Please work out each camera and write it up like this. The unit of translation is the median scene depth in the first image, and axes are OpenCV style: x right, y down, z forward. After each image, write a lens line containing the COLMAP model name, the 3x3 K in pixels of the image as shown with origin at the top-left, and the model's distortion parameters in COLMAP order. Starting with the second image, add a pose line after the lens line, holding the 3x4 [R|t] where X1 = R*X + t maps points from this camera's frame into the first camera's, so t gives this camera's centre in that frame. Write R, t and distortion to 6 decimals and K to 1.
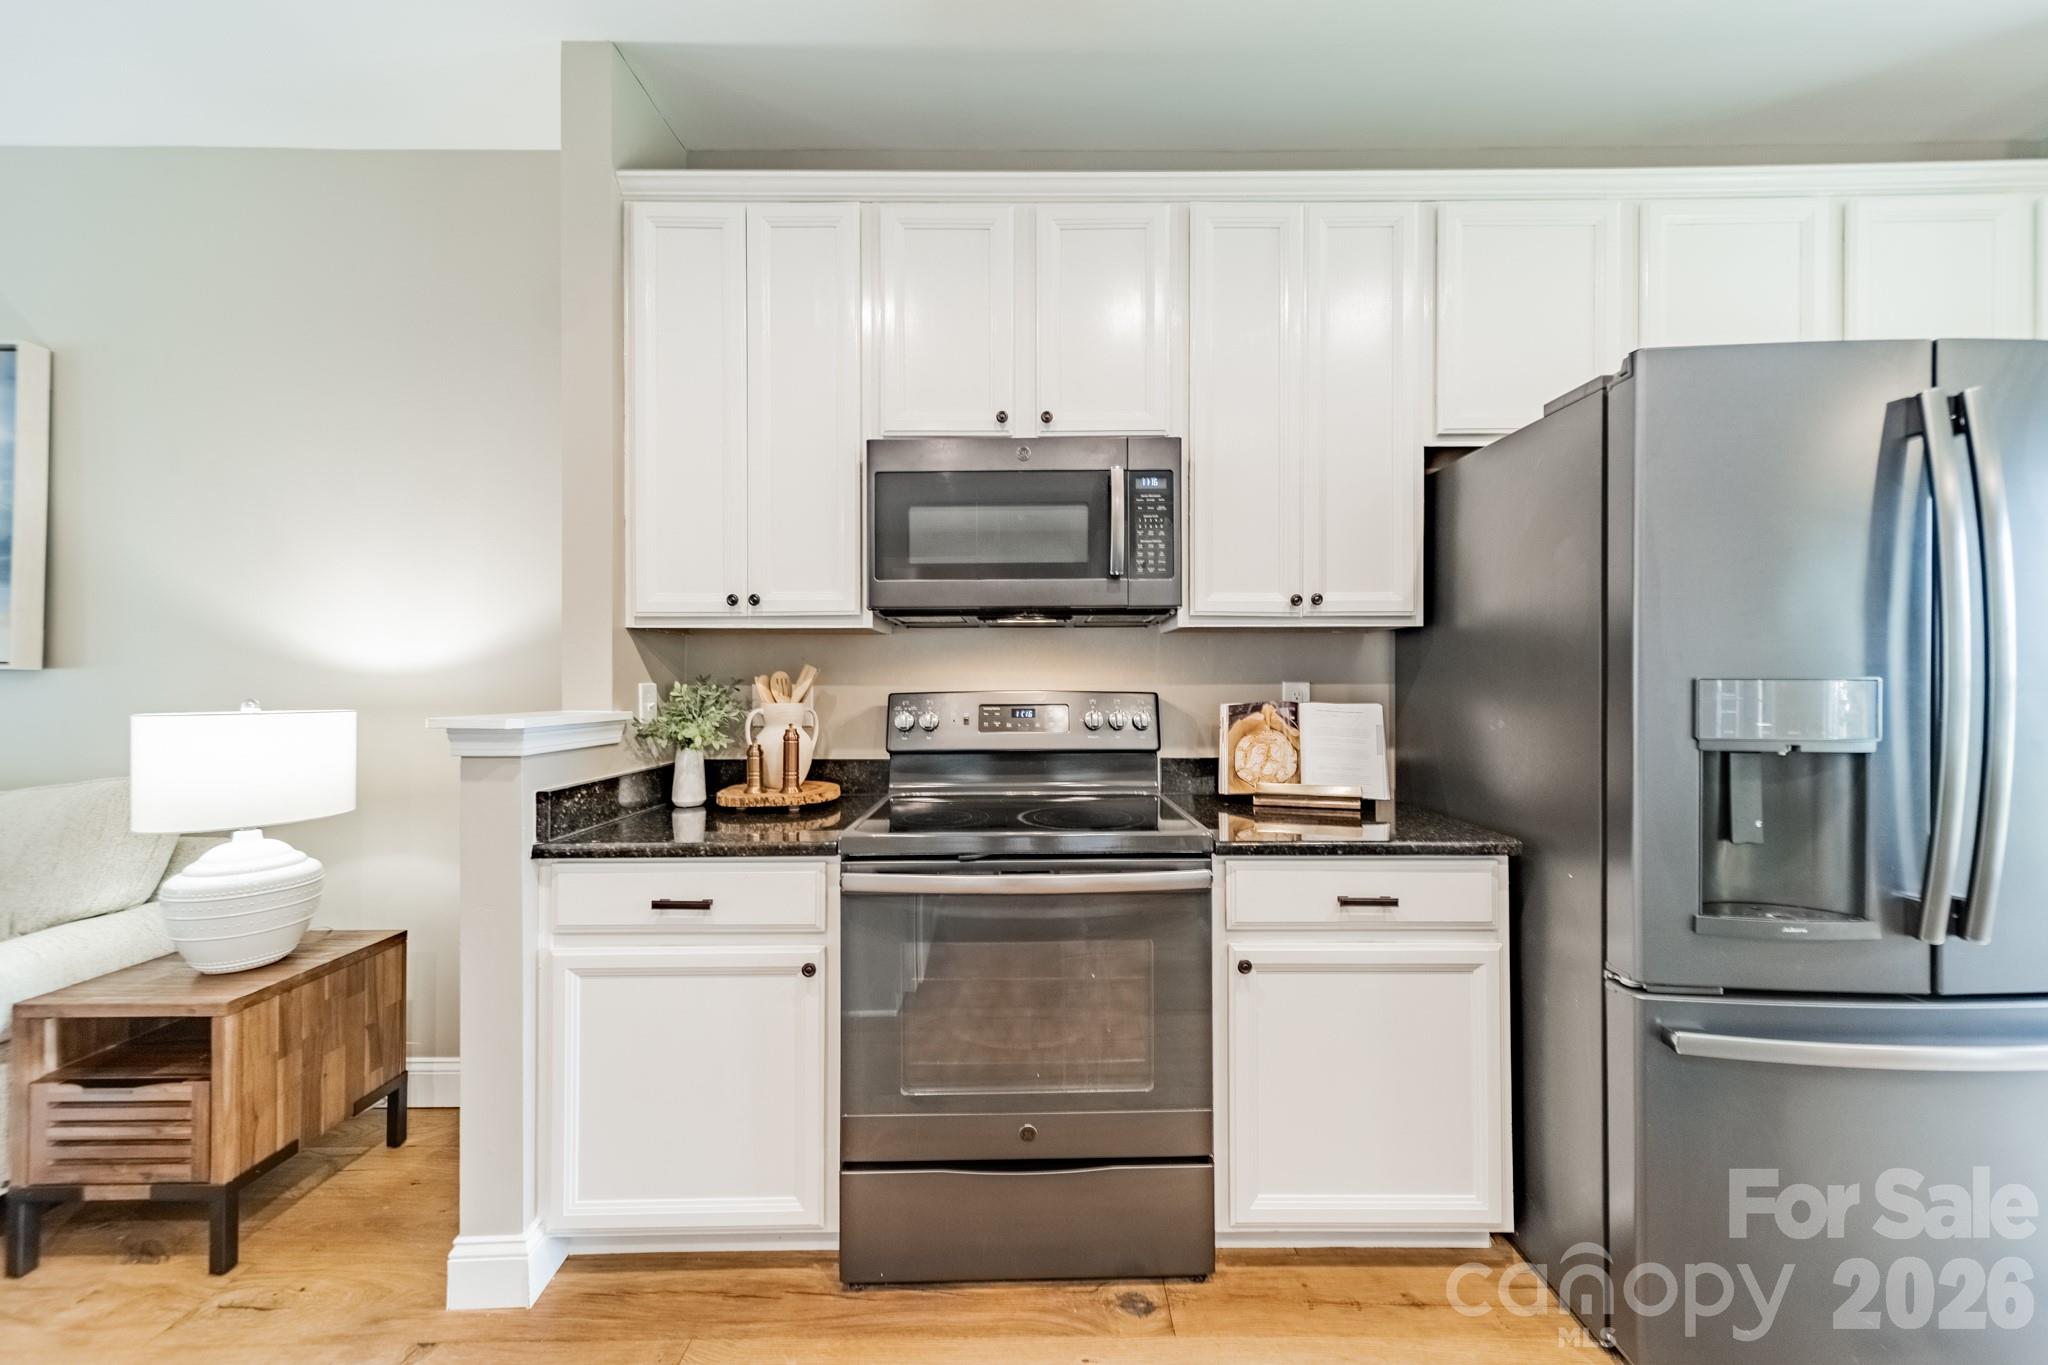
lens RADIAL K [[731.3, 0, 1036.3], [0, 731.3, 678.3], [0, 0, 1]] dist [0.005891, 0.000393]
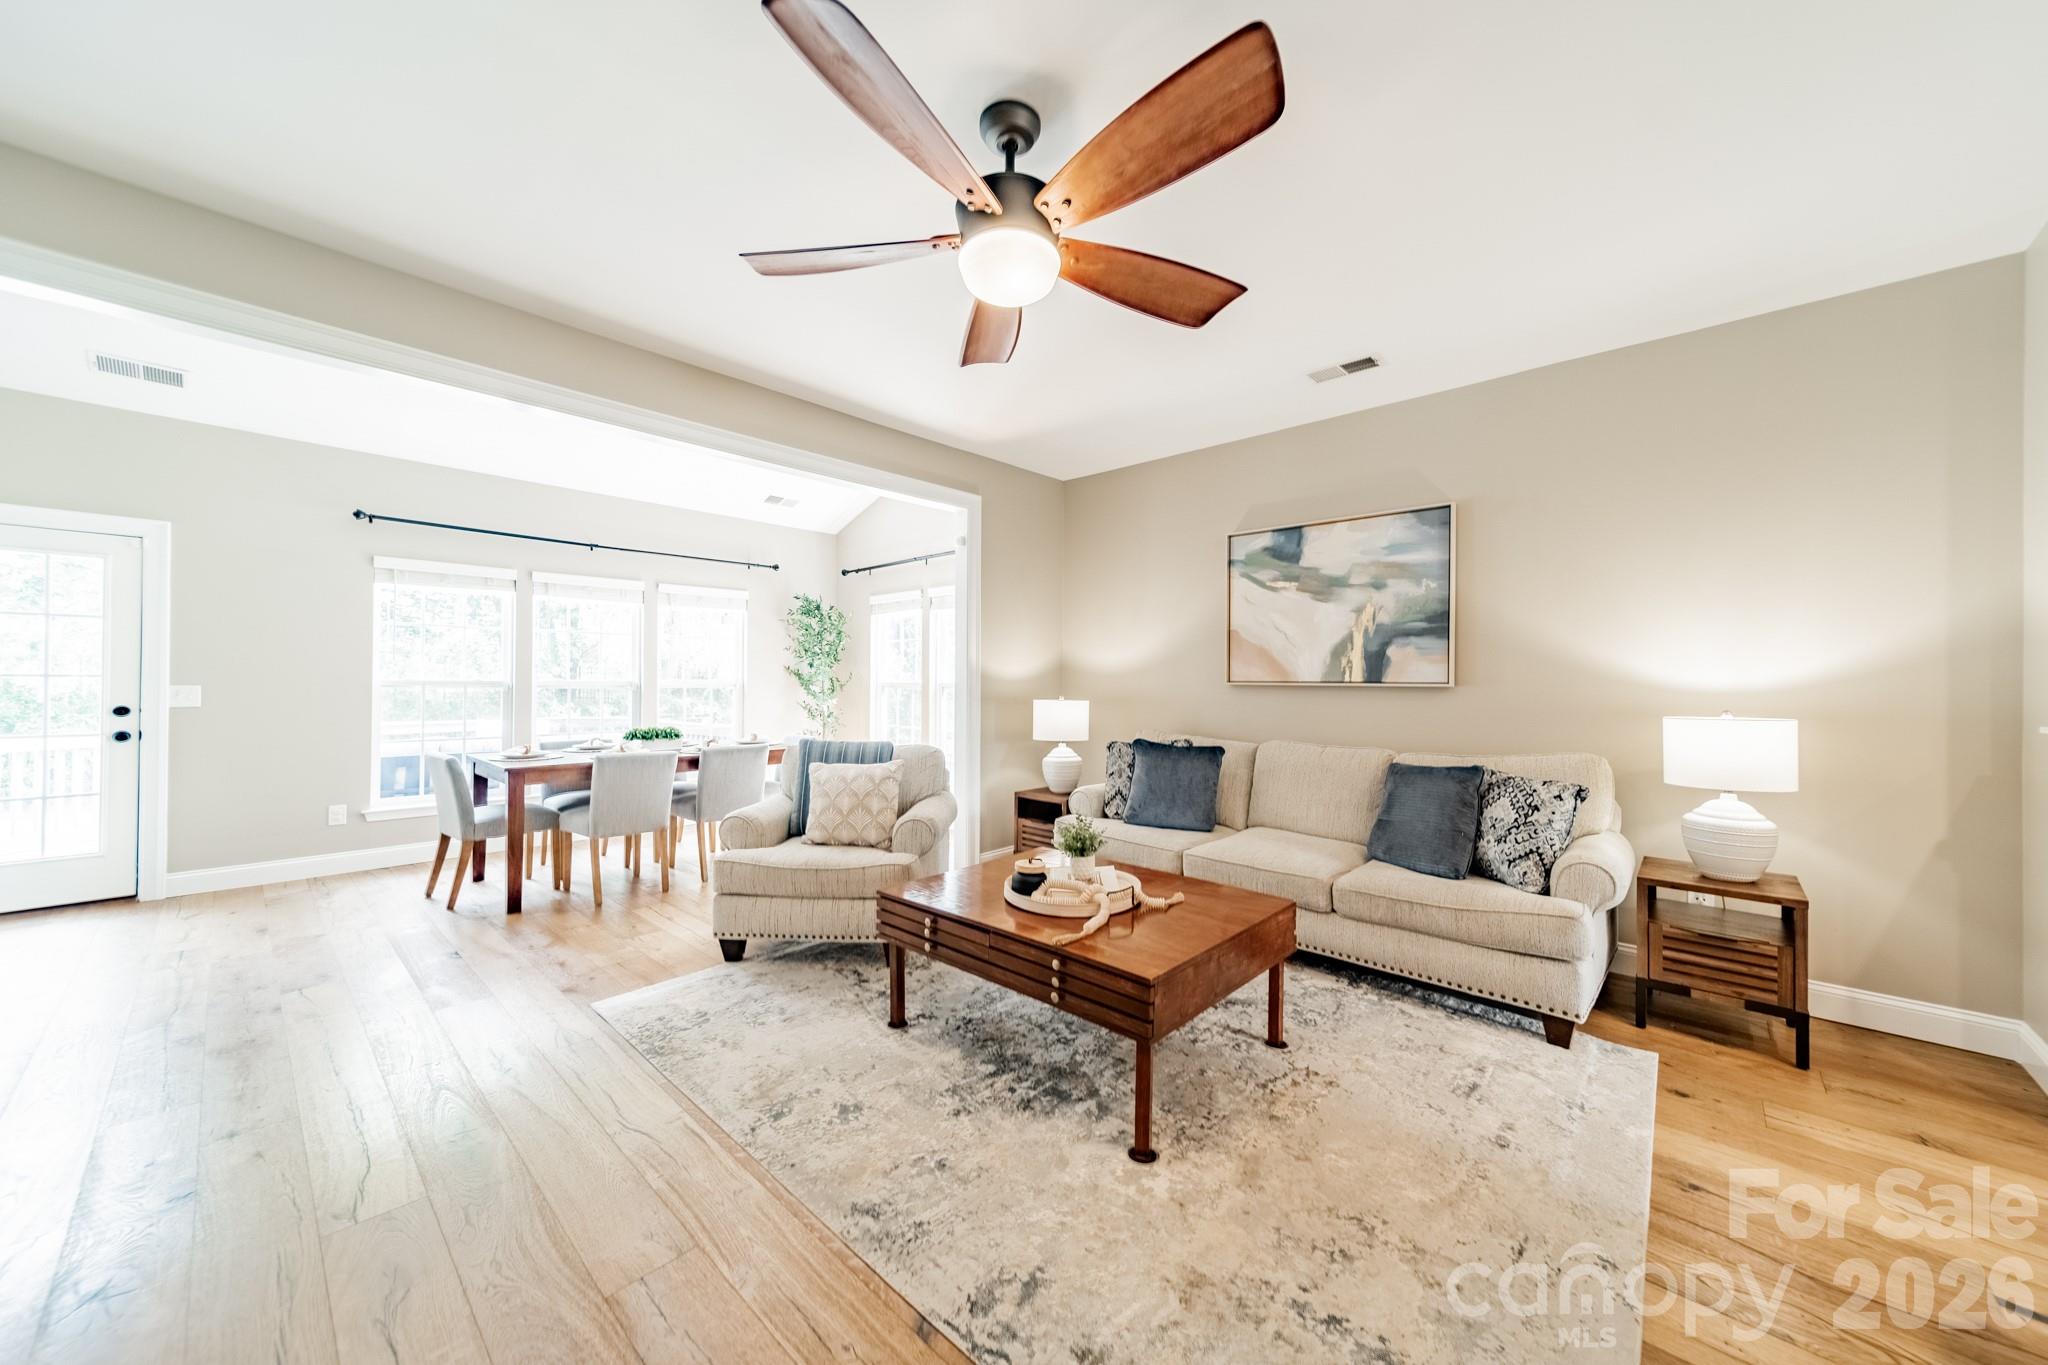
lens RADIAL K [[731.3, 0, 1036.4], [0, 731.3, 677.6], [0, 0, 1]] dist [0.005891, 0.000393]
pose [[0.739719, 0.003327, -0.672907, -1.081932], [-0.006735, 0.999974, -0.002460, -0.027094], [0.672882, 0.006351, 0.739723, -1.131012]]
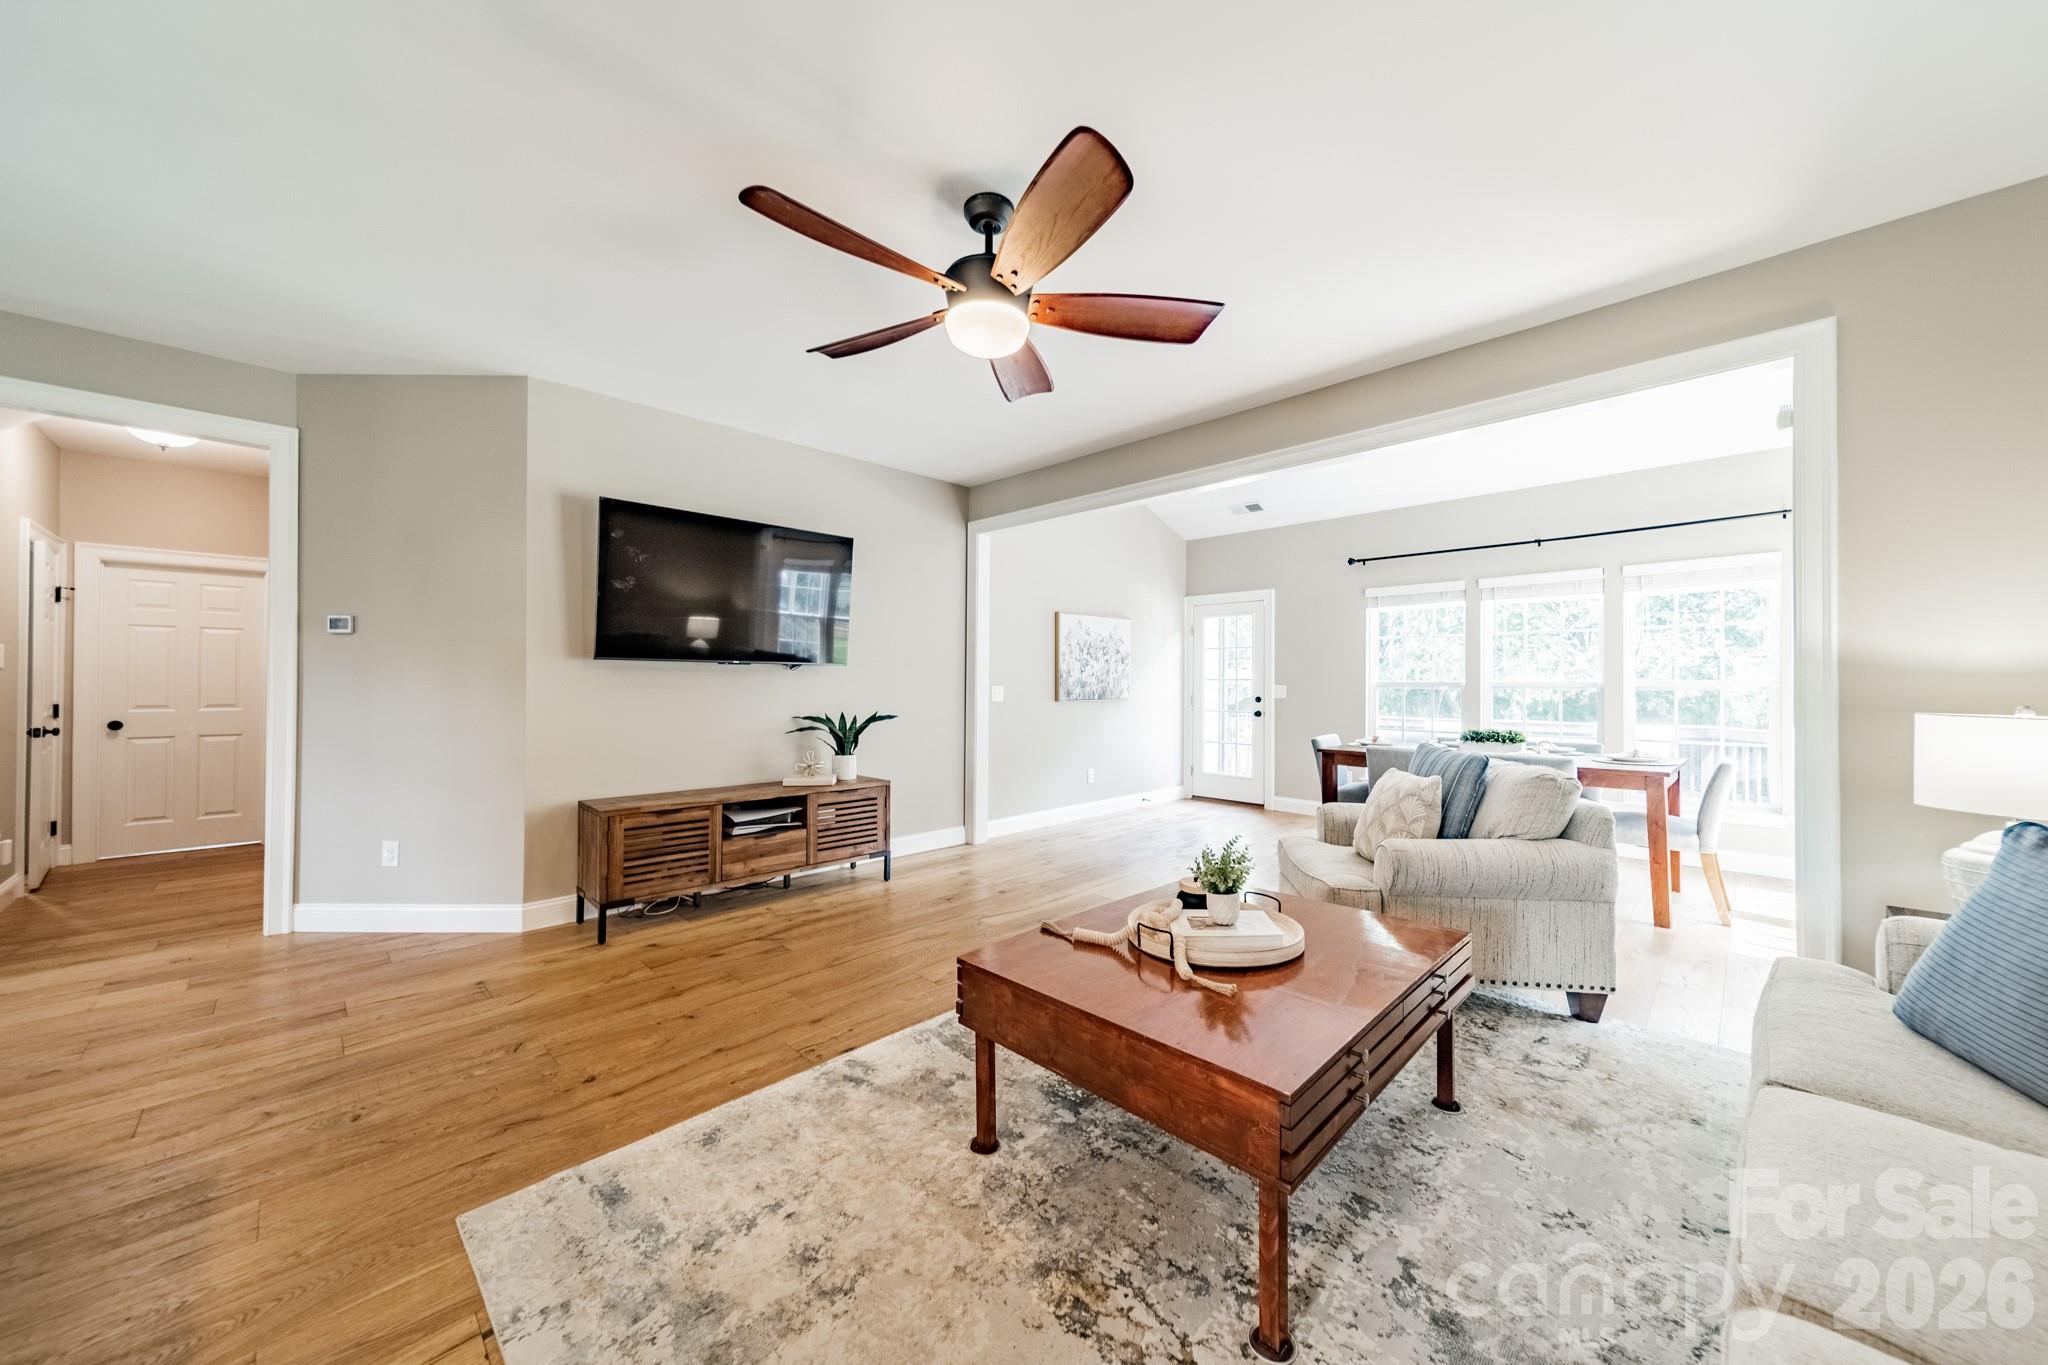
lens RADIAL K [[731.3, 0, 1027.3], [0, 731.3, 672.9], [0, 0, 1]] dist [0.005891, 0.000393]
pose [[-0.704583, -0.009045, -0.709563, -0.964177], [-0.000367, 0.999923, -0.012382, -0.004794], [0.709621, -0.008463, -0.704533, 0.622978]]
